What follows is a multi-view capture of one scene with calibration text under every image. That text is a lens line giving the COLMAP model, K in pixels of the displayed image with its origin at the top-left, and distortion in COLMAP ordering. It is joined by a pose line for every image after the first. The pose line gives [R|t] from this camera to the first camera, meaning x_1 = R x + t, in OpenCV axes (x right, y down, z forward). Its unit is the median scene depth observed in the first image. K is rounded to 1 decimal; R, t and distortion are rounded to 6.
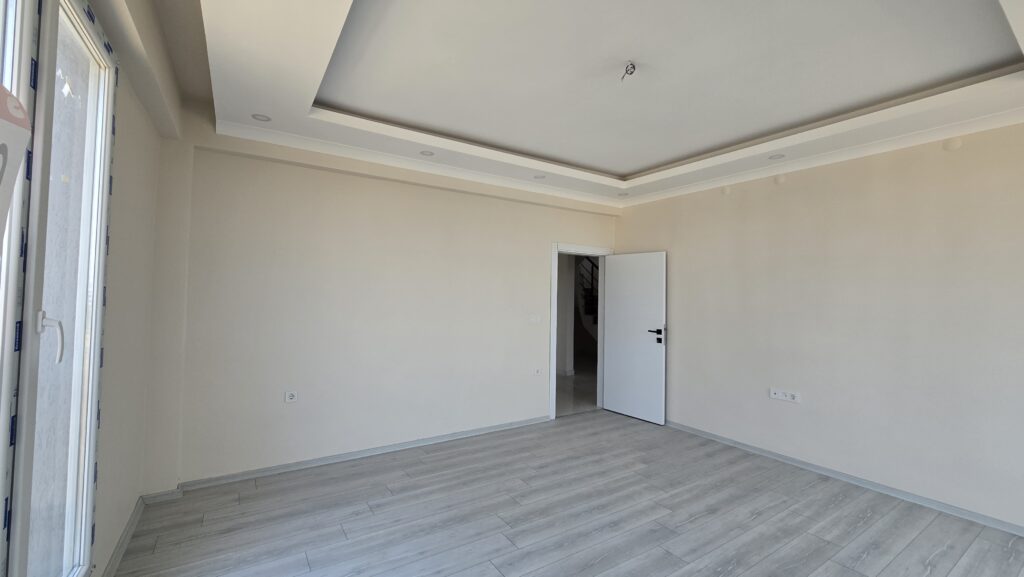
lens RADIAL K [[420.4, 0, 508.5], [0, 420.4, 285.0], [0, 0, 1]] dist [-0.004820, 0.001689]
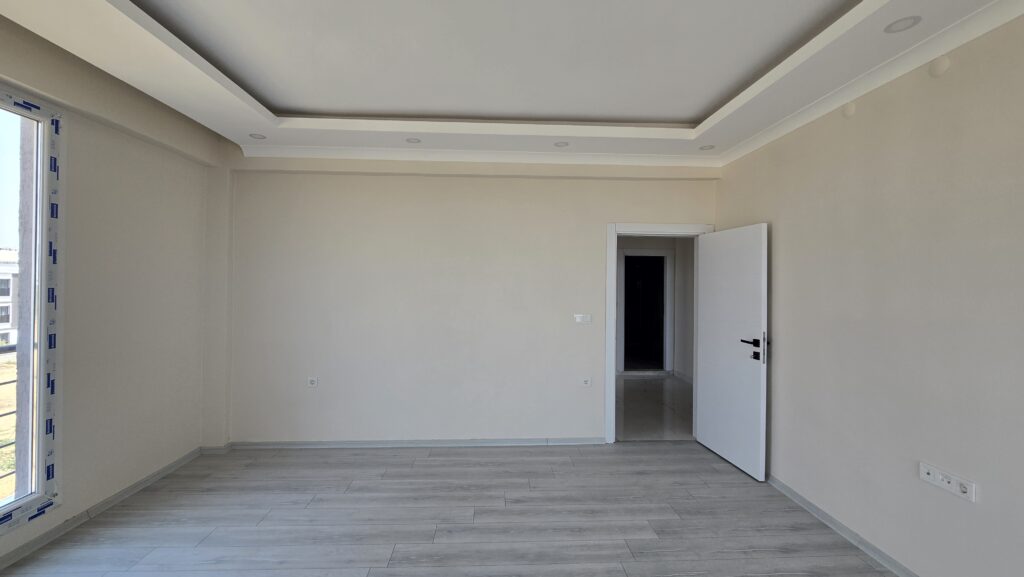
lens RADIAL K [[420.4, 0, 508.1], [0, 420.4, 284.2], [0, 0, 1]] dist [-0.004820, 0.001689]
pose [[0.862342, -0.010047, -0.506226, 0.511805], [0.019012, 0.999741, 0.012544, 0.002056], [0.505968, -0.020442, 0.862310, 0.316304]]
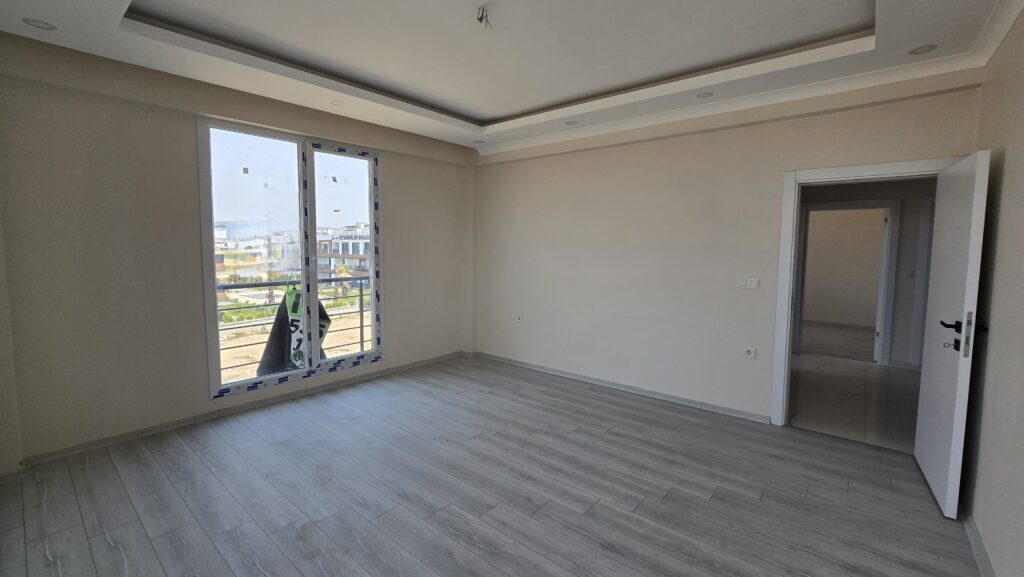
lens RADIAL K [[420.4, 0, 513.9], [0, 420.4, 282.0], [0, 0, 1]] dist [-0.004820, 0.001689]
pose [[0.297557, 0.065547, -0.952451, 0.935020], [0.021210, 0.996940, 0.075235, 0.022634], [0.954468, -0.042588, 0.295257, 0.555686]]
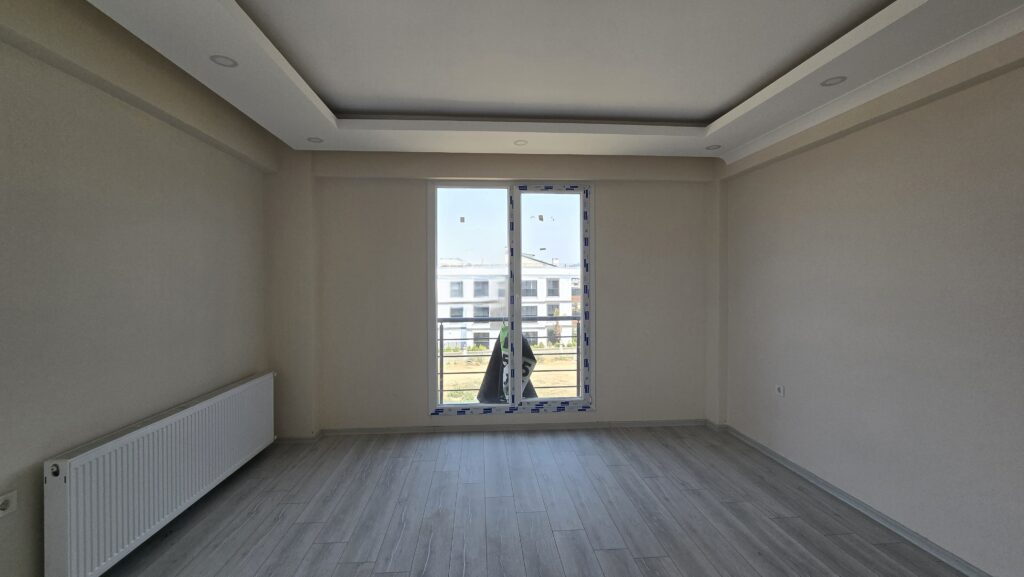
lens RADIAL K [[420.4, 0, 514.4], [0, 420.4, 283.0], [0, 0, 1]] dist [-0.004820, 0.001689]
pose [[-0.471364, -0.010474, -0.881877, 0.701936], [0.016364, 0.999653, -0.020619, 0.018632], [0.881787, -0.024150, -0.471029, 0.943981]]
